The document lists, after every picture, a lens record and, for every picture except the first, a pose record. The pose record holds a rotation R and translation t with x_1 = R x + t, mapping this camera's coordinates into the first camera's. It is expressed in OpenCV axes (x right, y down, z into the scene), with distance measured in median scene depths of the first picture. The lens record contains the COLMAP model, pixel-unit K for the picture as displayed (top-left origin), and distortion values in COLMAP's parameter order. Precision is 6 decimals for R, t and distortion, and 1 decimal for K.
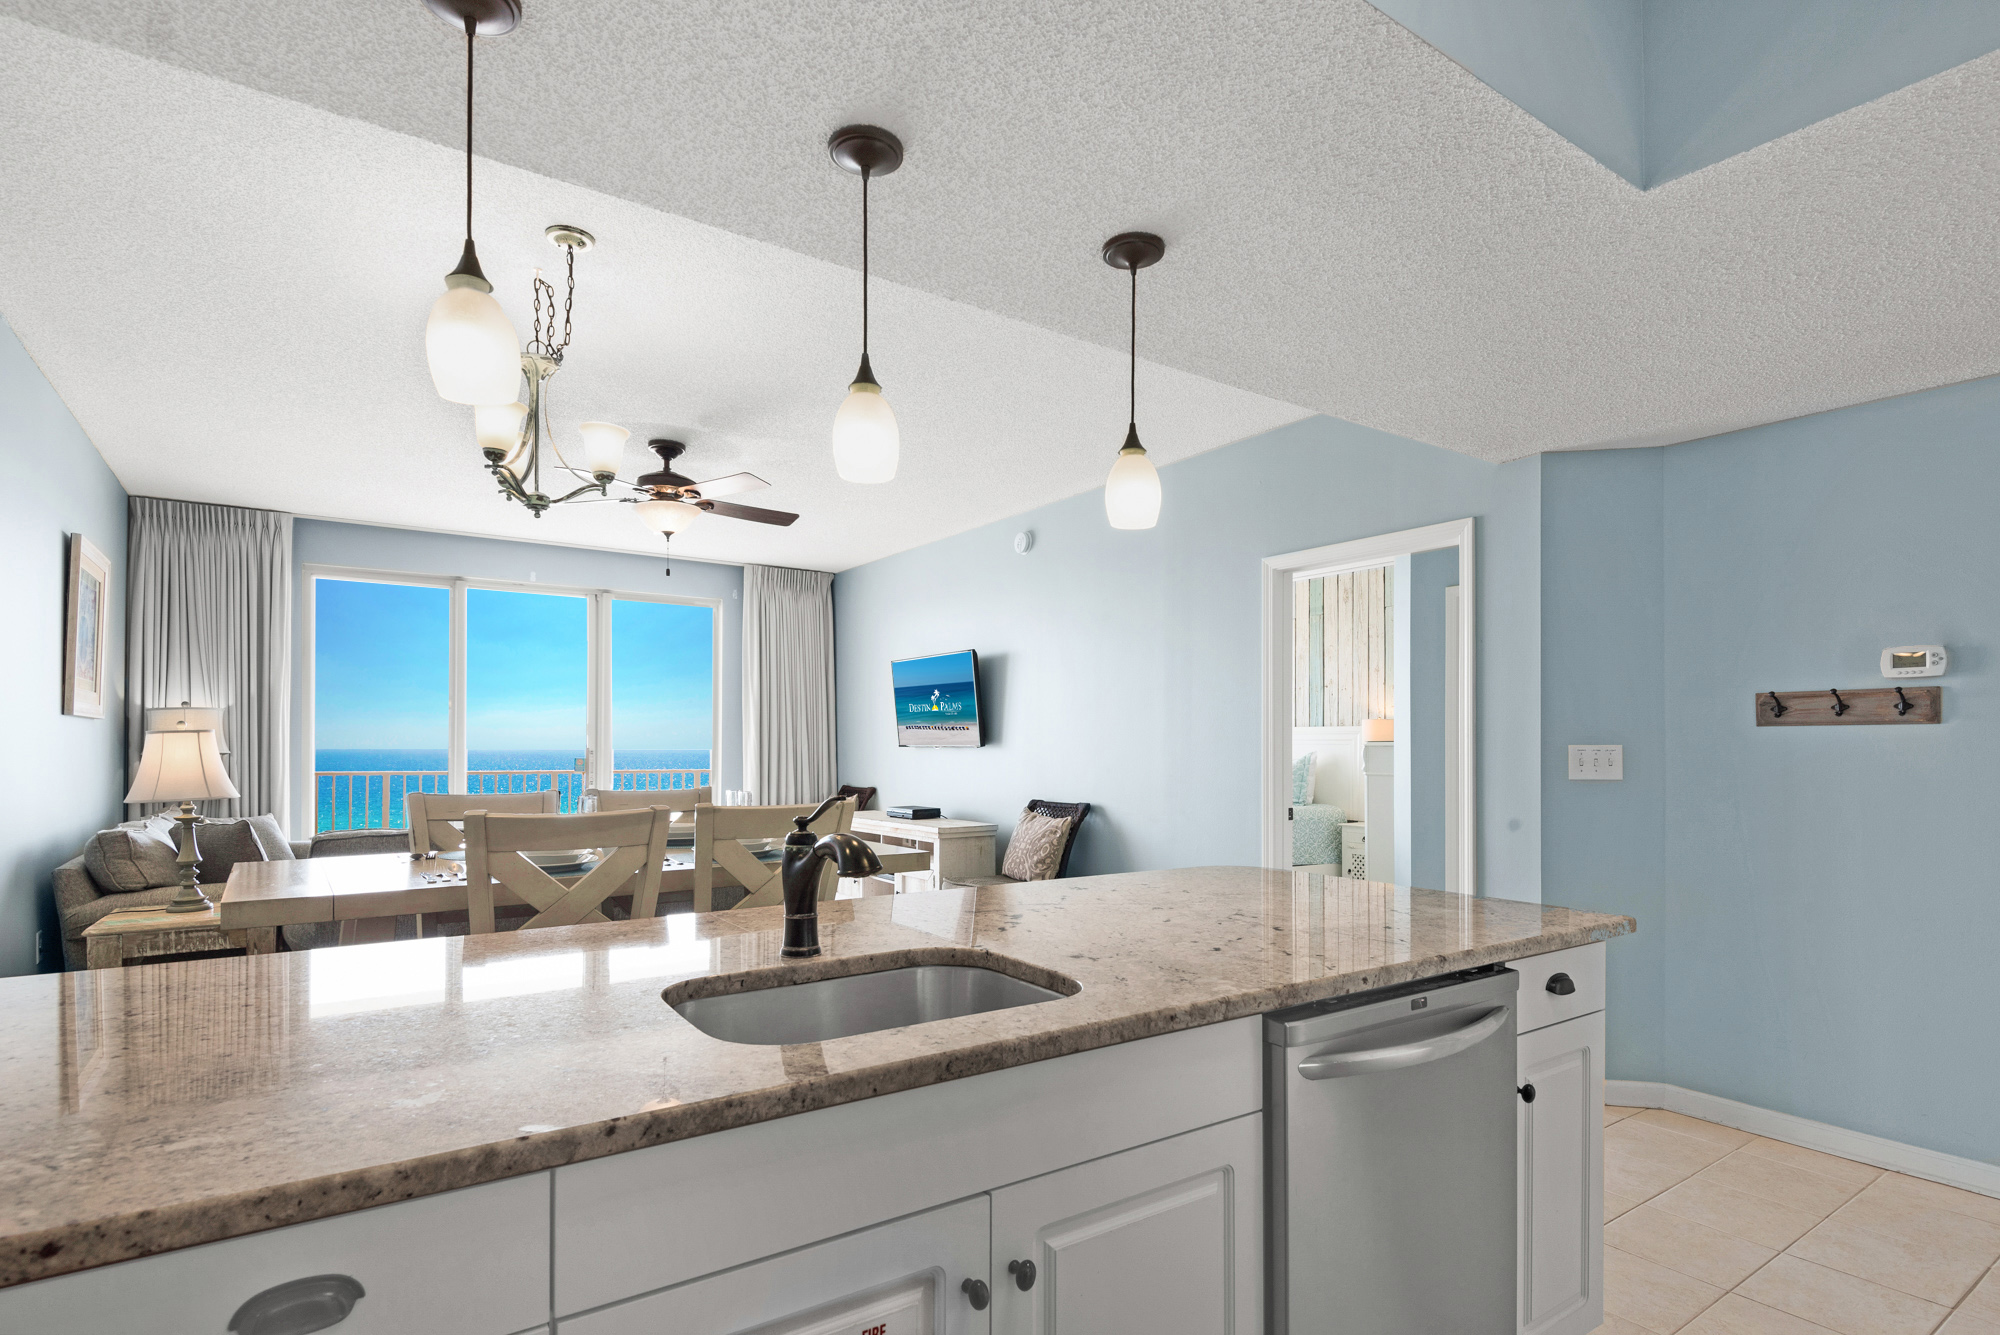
lens RADIAL K [[1020.9, 0, 1057.8], [0, 1020.9, 726.1], [0, 0, 1]] dist [-0.002926, 0.000892]
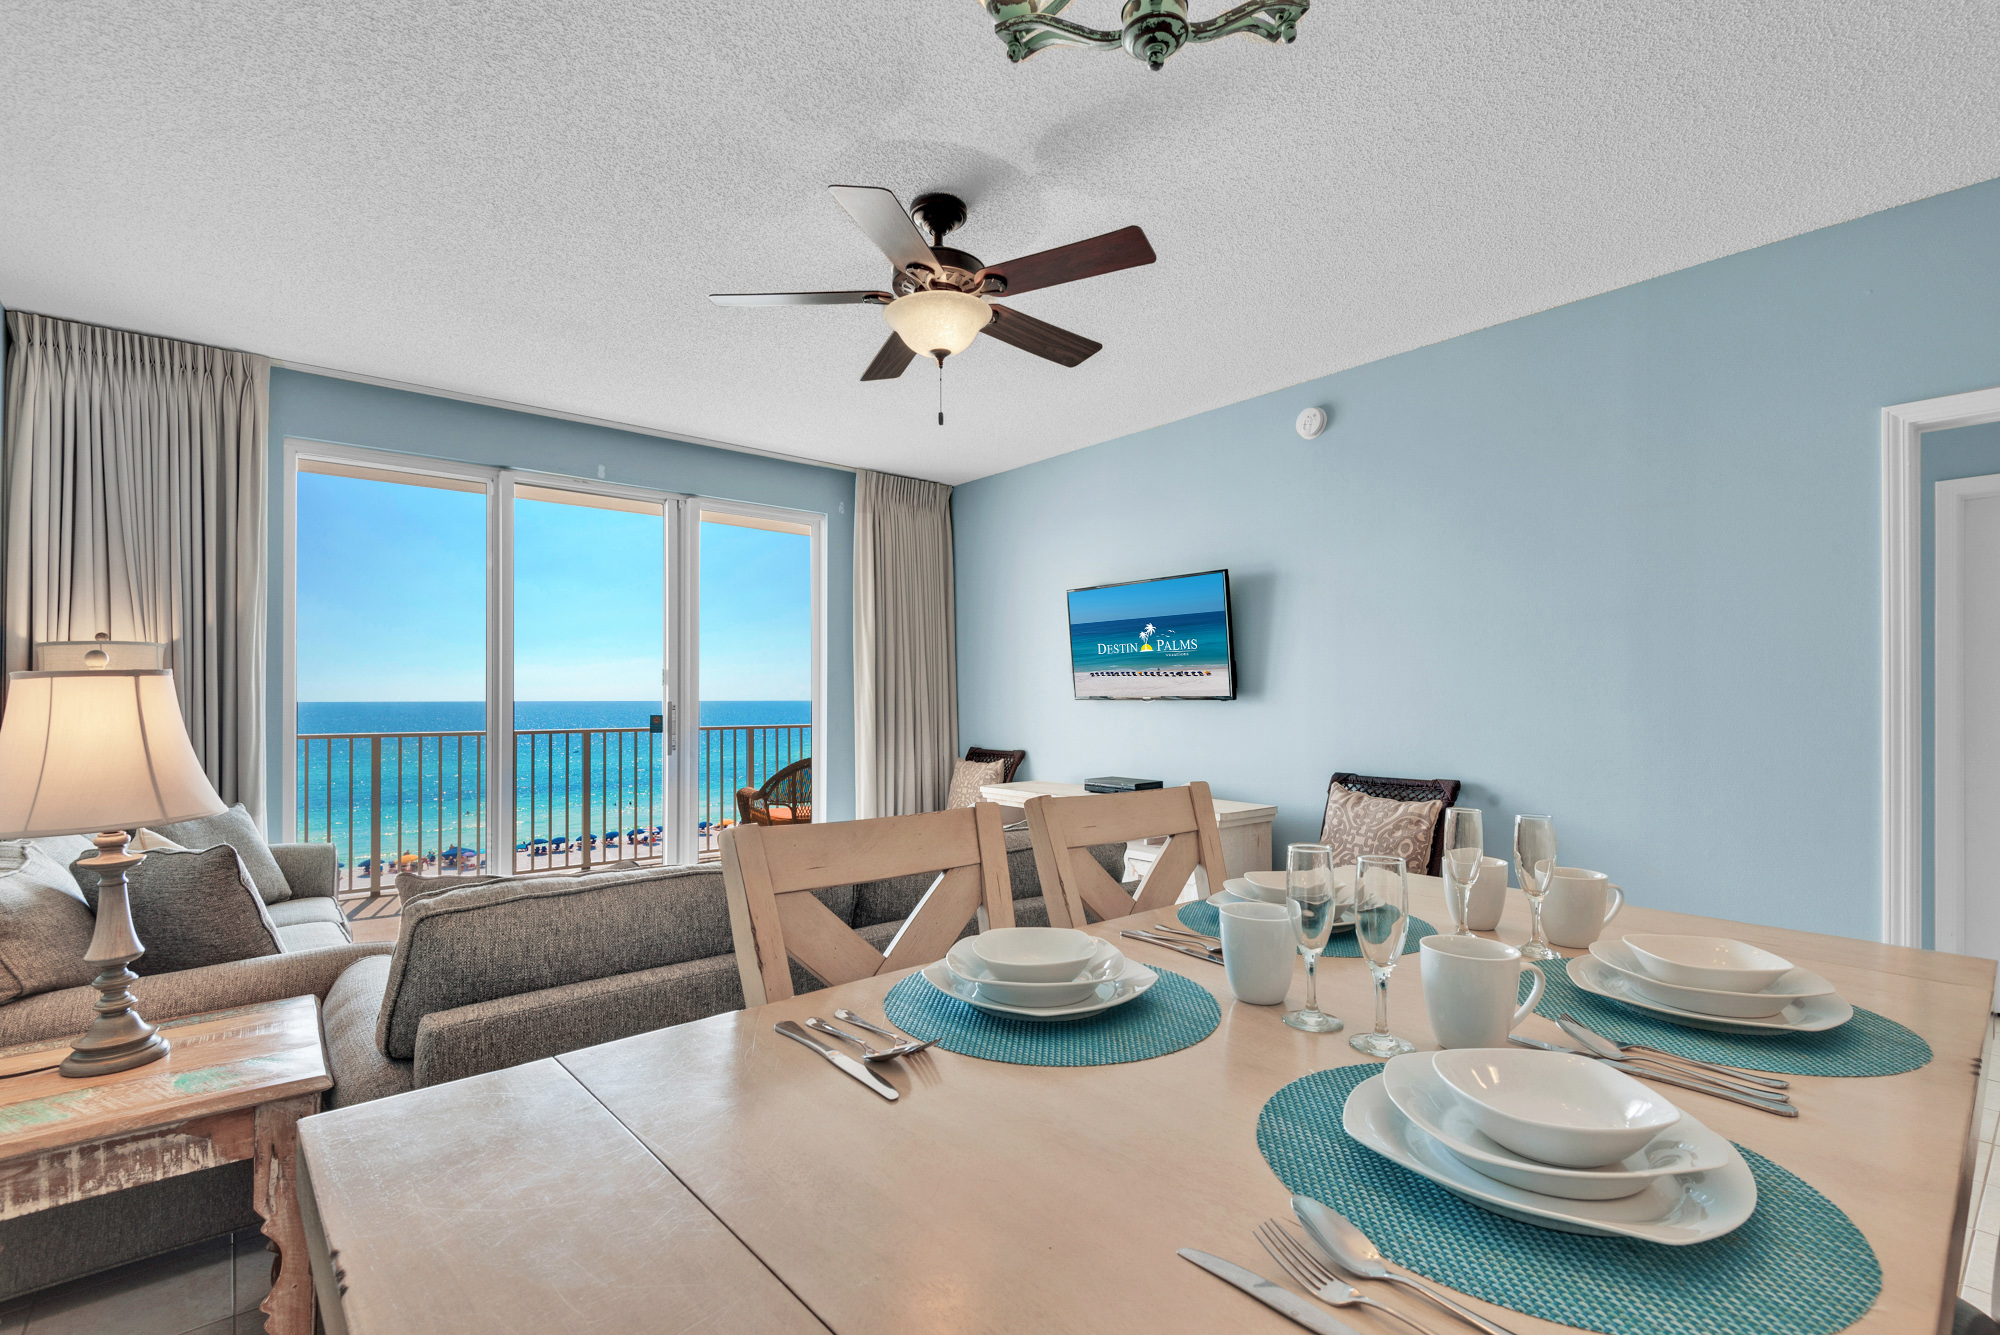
lens RADIAL K [[918.7, 0, 991.2], [0, 918.7, 677.1], [0, 0, 1]] dist [0.013709, -0.002513]
pose [[0.998273, -0.001616, 0.058722, -0.314077], [0.001796, 0.999994, -0.003003, 0.006396], [-0.058717, 0.003103, 0.998270, 0.363542]]
